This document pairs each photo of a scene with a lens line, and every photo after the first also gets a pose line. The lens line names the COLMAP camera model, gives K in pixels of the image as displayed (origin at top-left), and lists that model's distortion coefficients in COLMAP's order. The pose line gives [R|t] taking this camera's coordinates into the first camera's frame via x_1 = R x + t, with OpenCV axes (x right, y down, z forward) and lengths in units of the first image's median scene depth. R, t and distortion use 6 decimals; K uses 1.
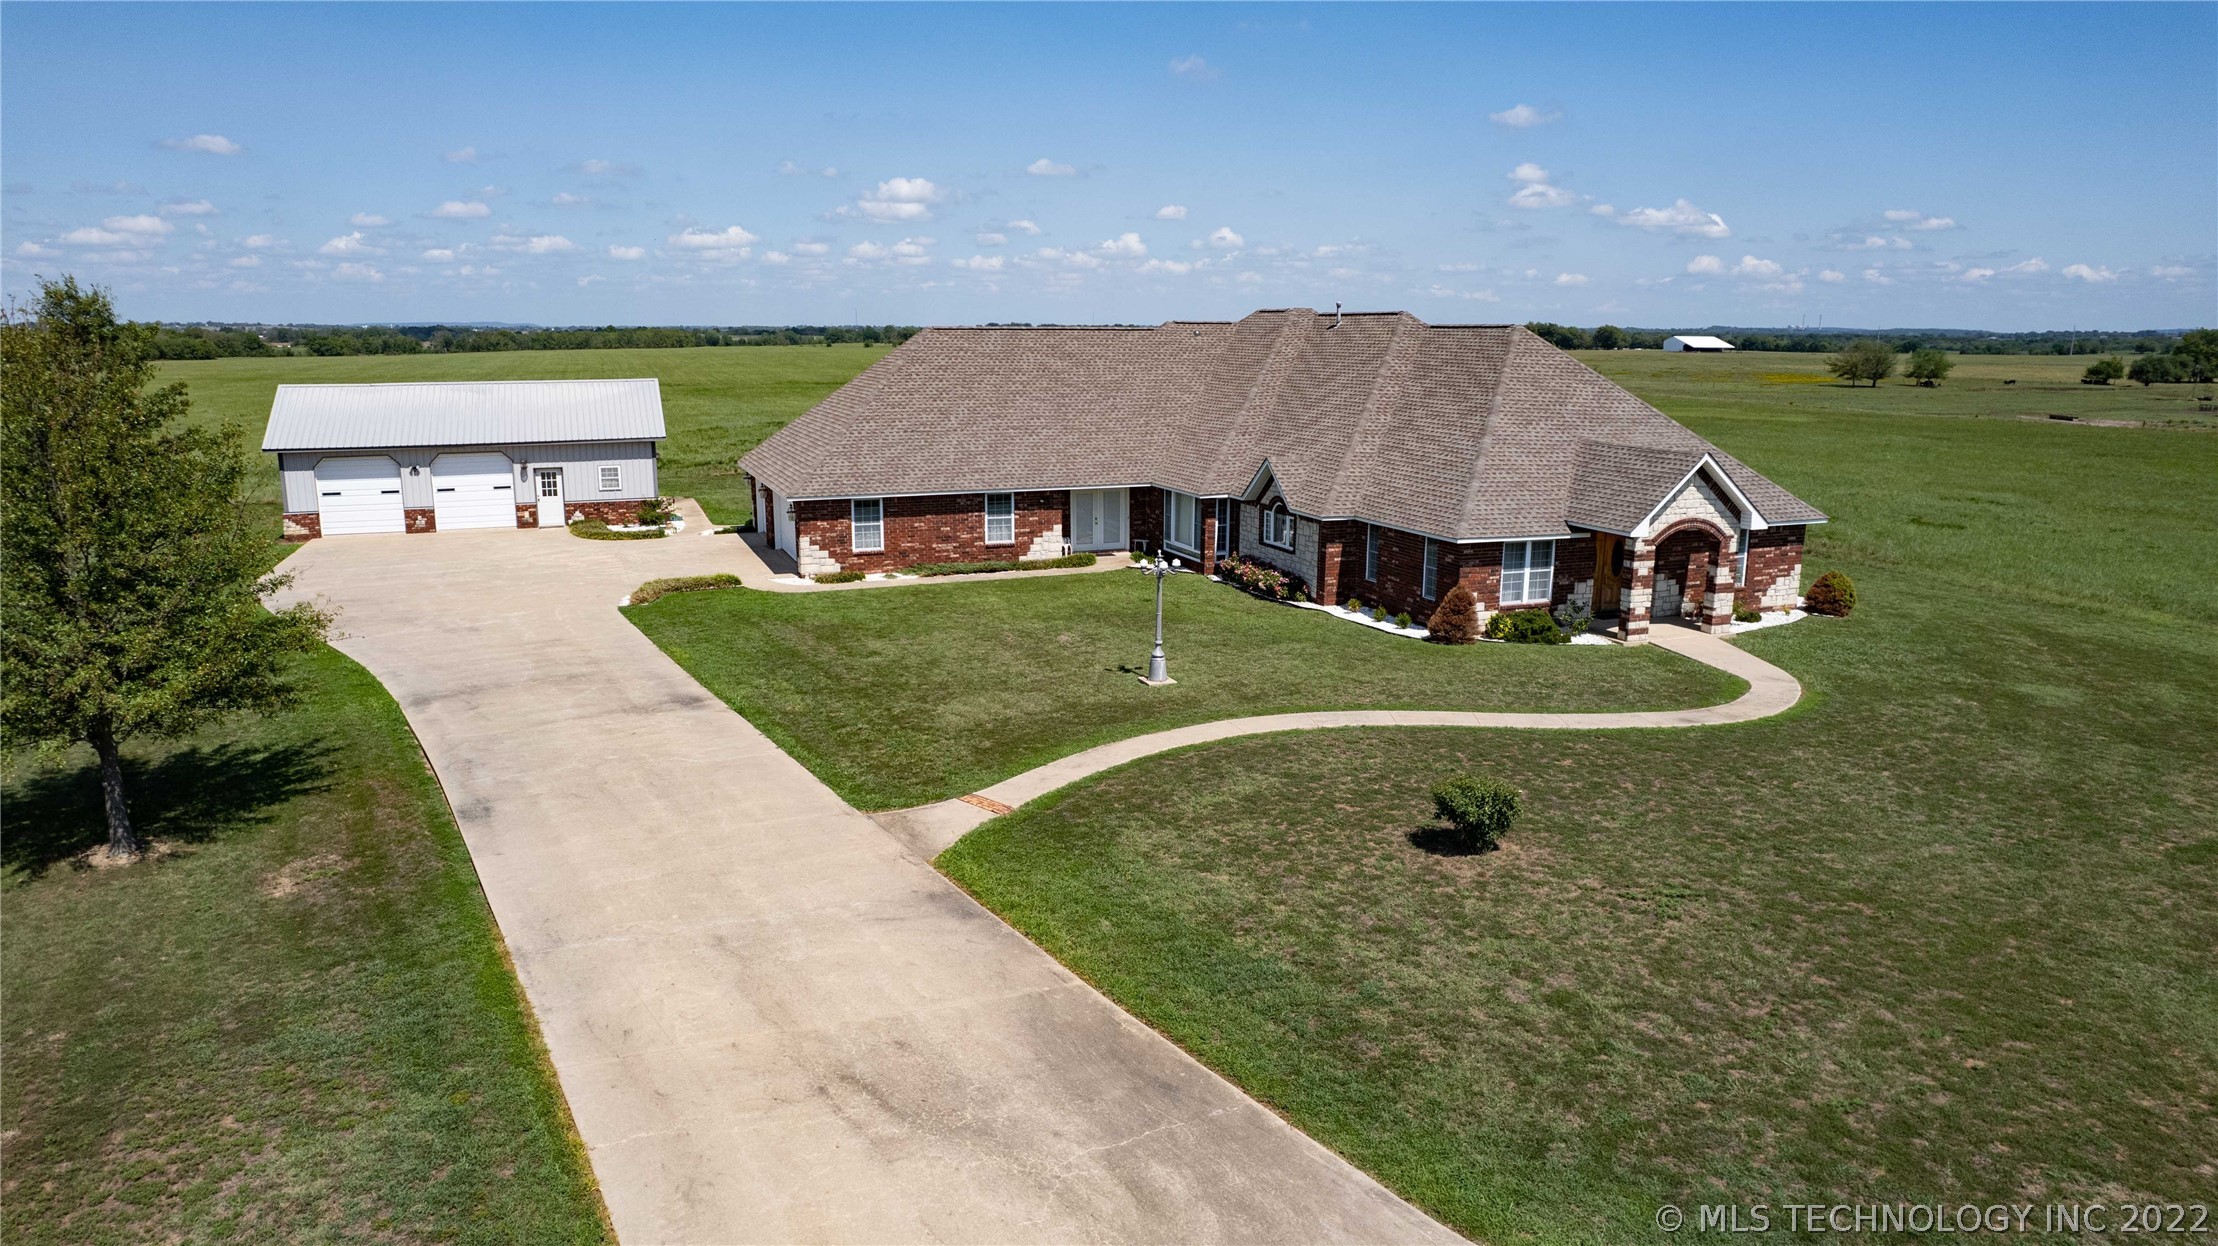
lens RADIAL K [[1411.5, 0, 1115.0], [0, 1411.5, 623.4], [0, 0, 1]] dist [-0.050606, 0.018503]
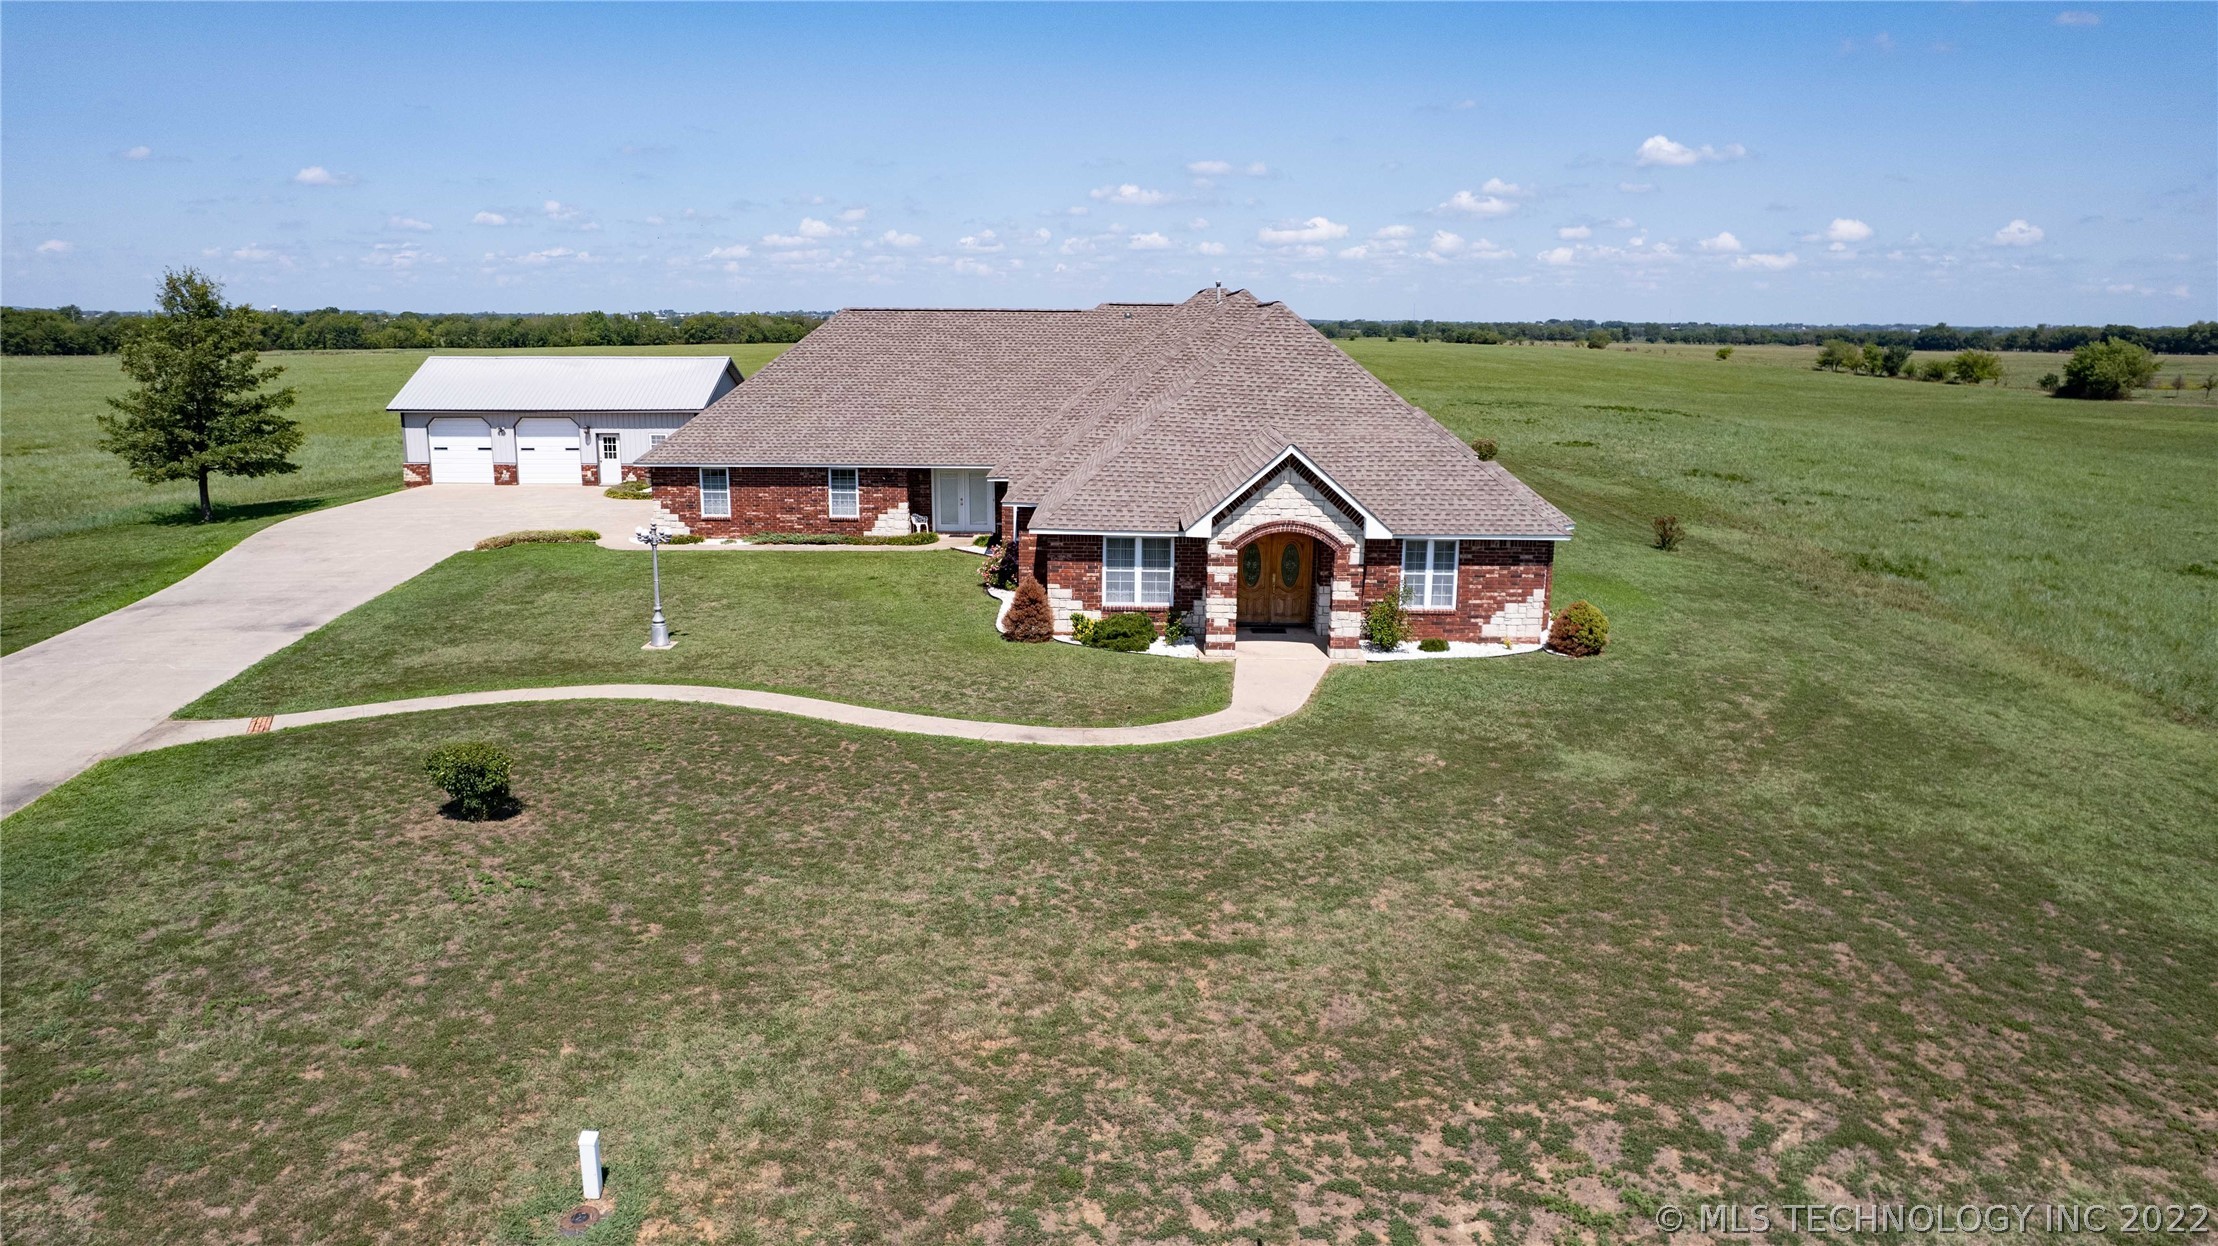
lens RADIAL K [[1411.5, 0, 1110.8], [0, 1411.5, 626.0], [0, 0, 1]] dist [-0.050606, 0.018503]
pose [[0.923459, 0.083427, -0.374518, 0.503233], [-0.081372, 0.996456, 0.021327, -0.015822], [0.374970, 0.010781, 0.926974, 0.123455]]
